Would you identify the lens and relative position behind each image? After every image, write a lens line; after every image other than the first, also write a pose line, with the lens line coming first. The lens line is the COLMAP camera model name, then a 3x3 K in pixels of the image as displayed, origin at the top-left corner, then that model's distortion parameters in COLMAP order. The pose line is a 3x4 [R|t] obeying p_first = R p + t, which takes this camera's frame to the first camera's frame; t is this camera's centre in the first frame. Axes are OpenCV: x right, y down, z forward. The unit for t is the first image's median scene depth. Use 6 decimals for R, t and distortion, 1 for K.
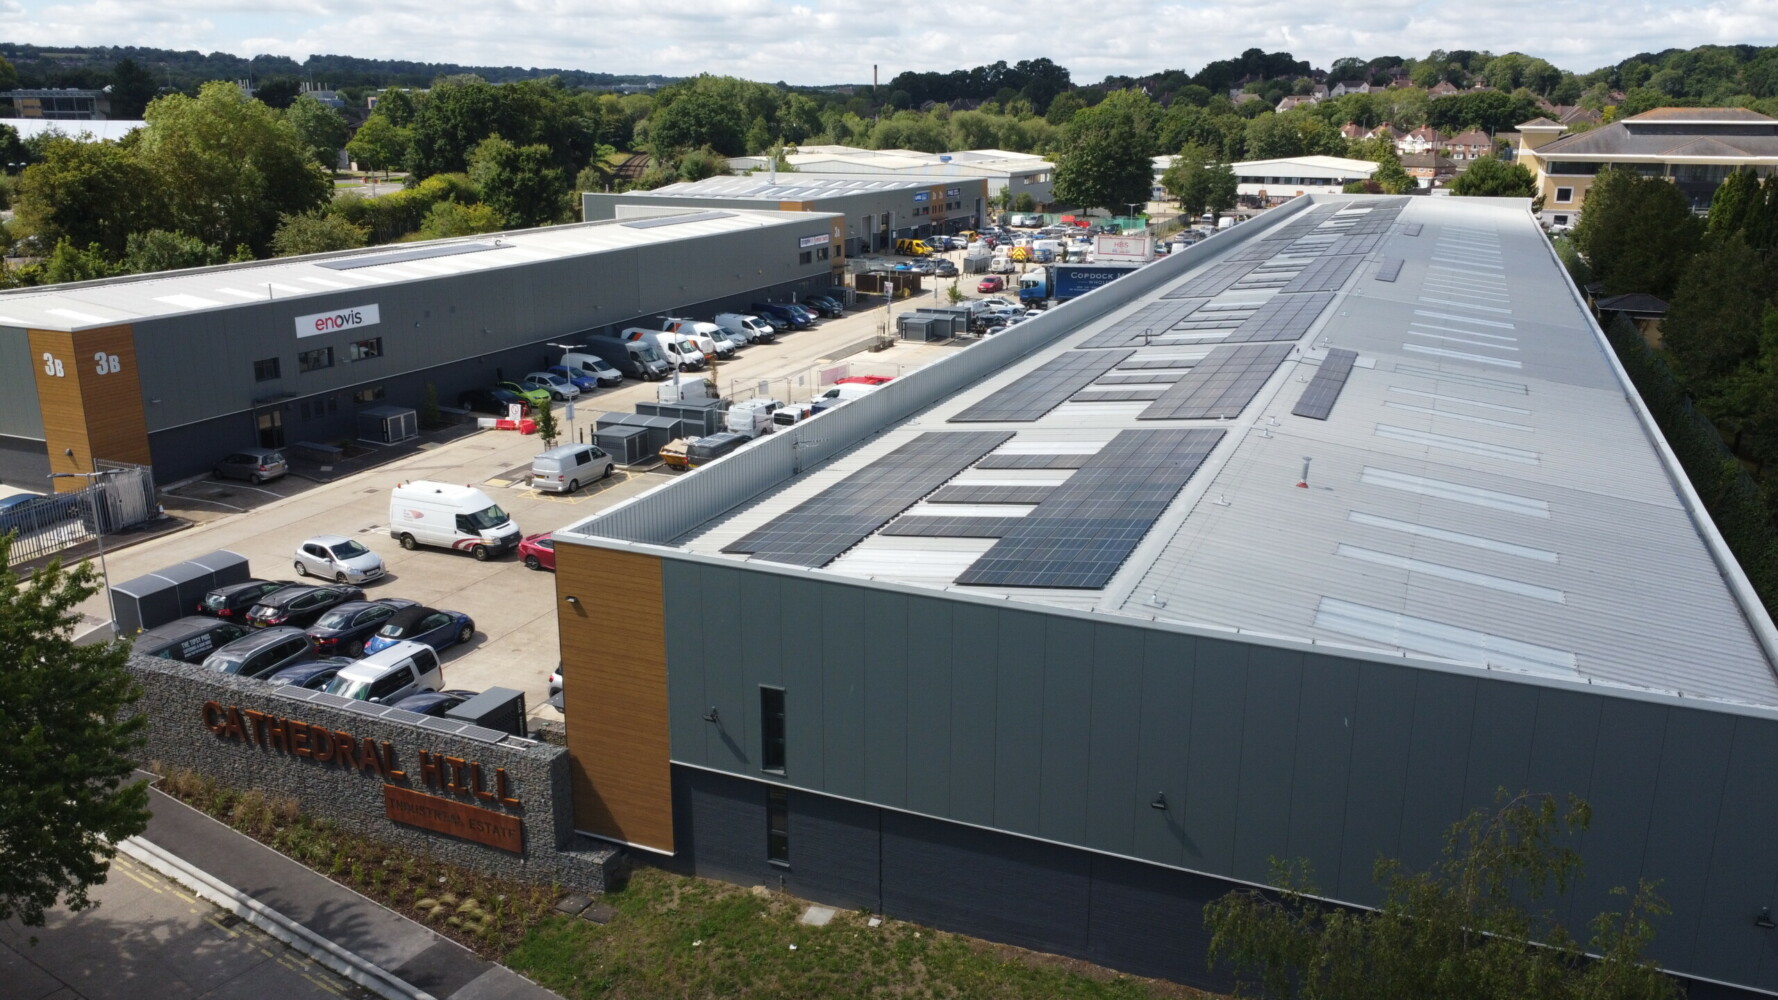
lens RADIAL K [[1333.7, 0, 900.0], [0, 1333.7, 495.5], [0, 0, 1]] dist [0.002376, -0.002715]
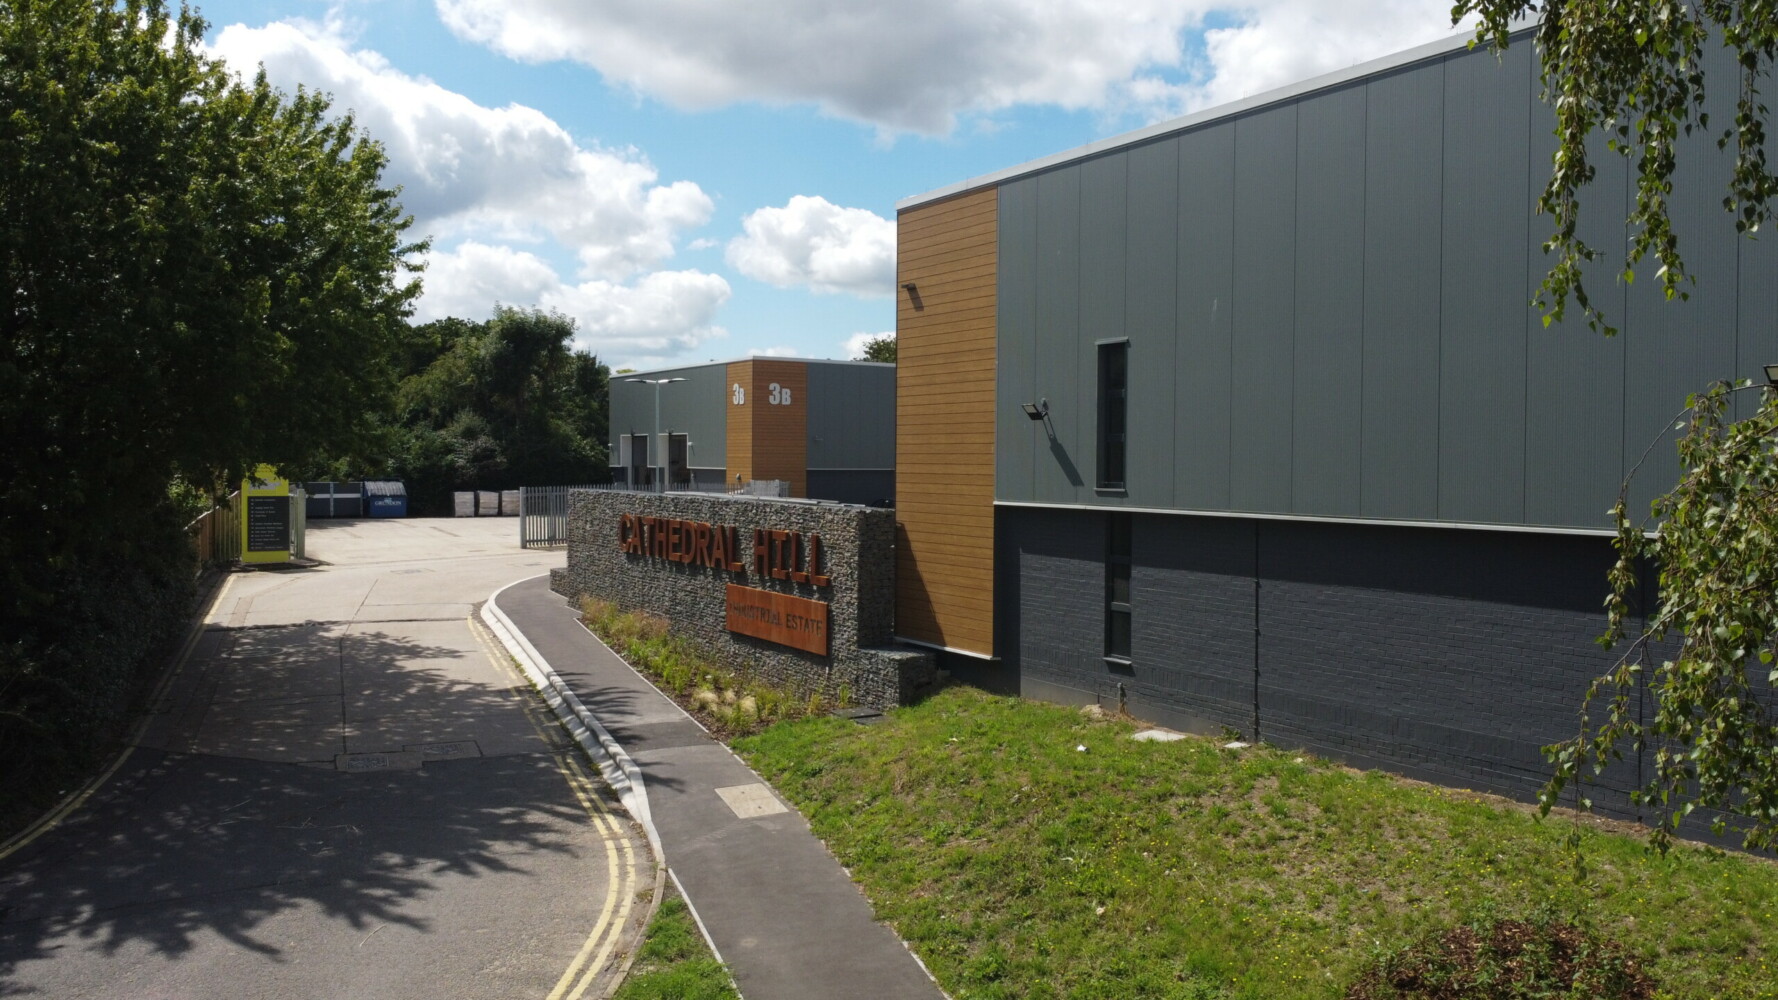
lens RADIAL K [[1333.7, 0, 900.0], [0, 1333.7, 495.5], [0, 0, 1]] dist [0.002376, -0.002715]
pose [[0.820771, 0.013782, -0.571092, 0.167180], [-0.157325, 0.966503, -0.202783, 0.326660], [0.549167, 0.256285, 0.795445, 0.419661]]
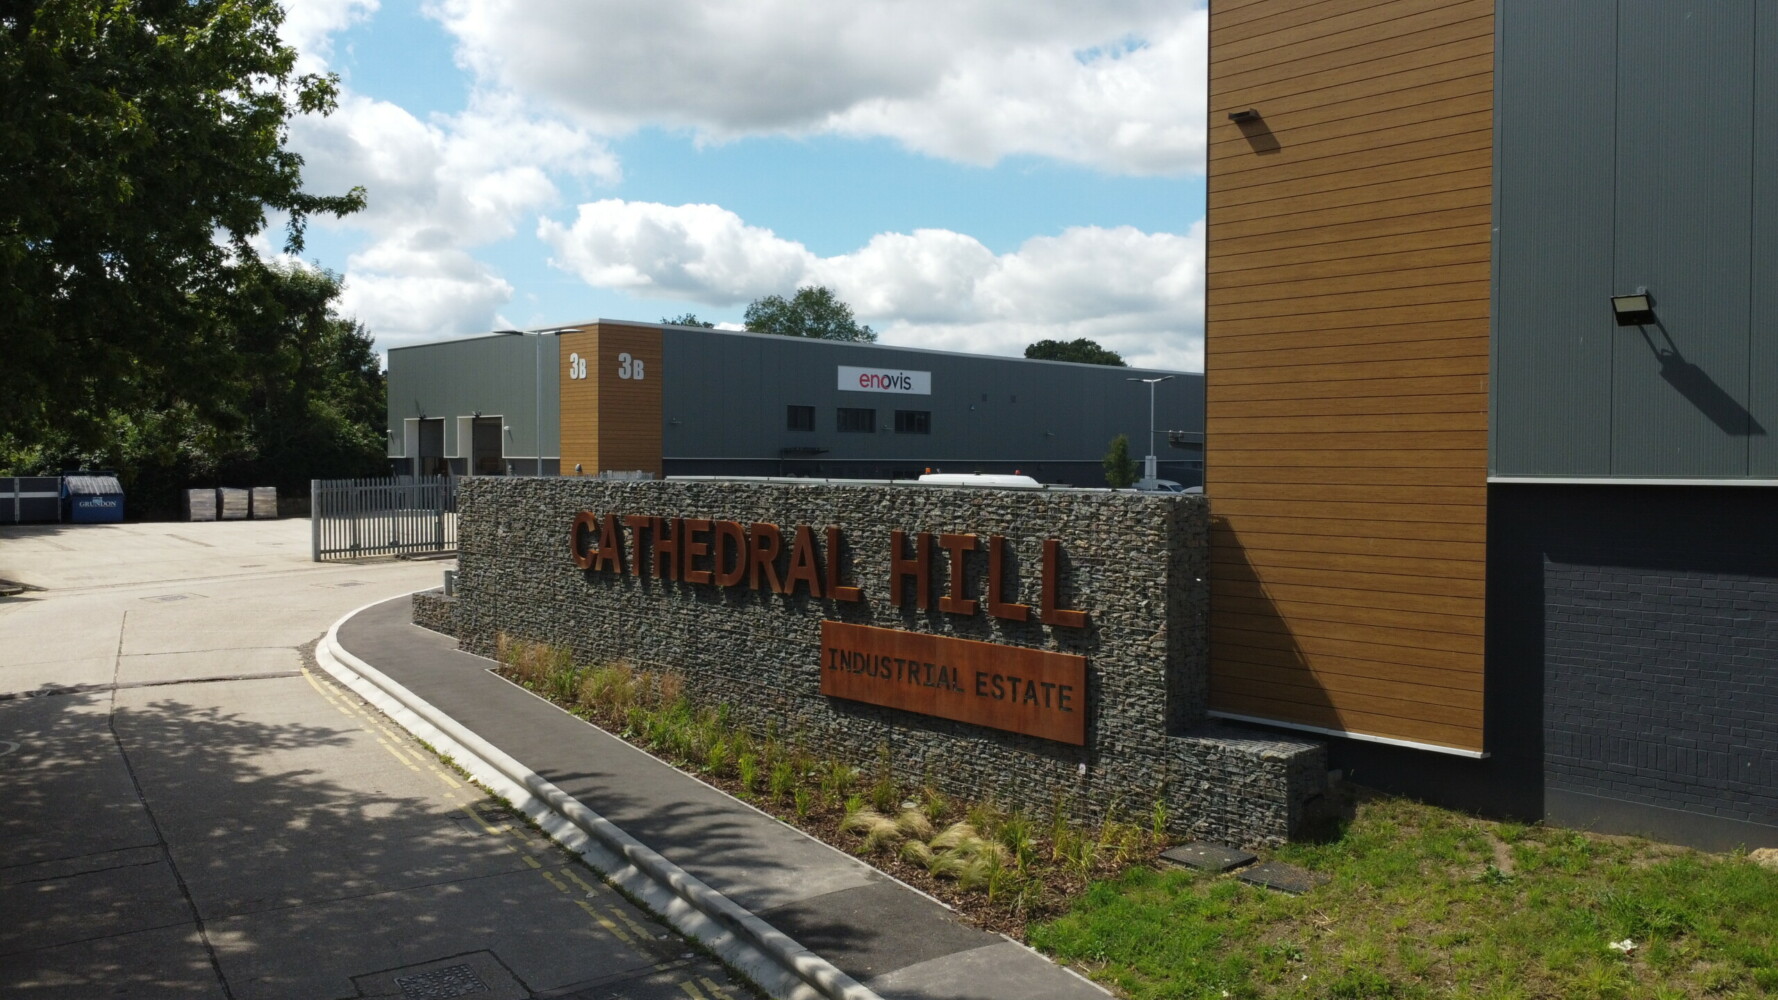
lens RADIAL K [[1333.7, 0, 900.0], [0, 1333.7, 495.5], [0, 0, 1]] dist [0.002376, -0.002715]
pose [[0.920170, 0.008232, -0.391431, -0.171004], [-0.106395, 0.967413, -0.229767, 0.296618], [0.376784, 0.253071, 0.891060, 0.576359]]
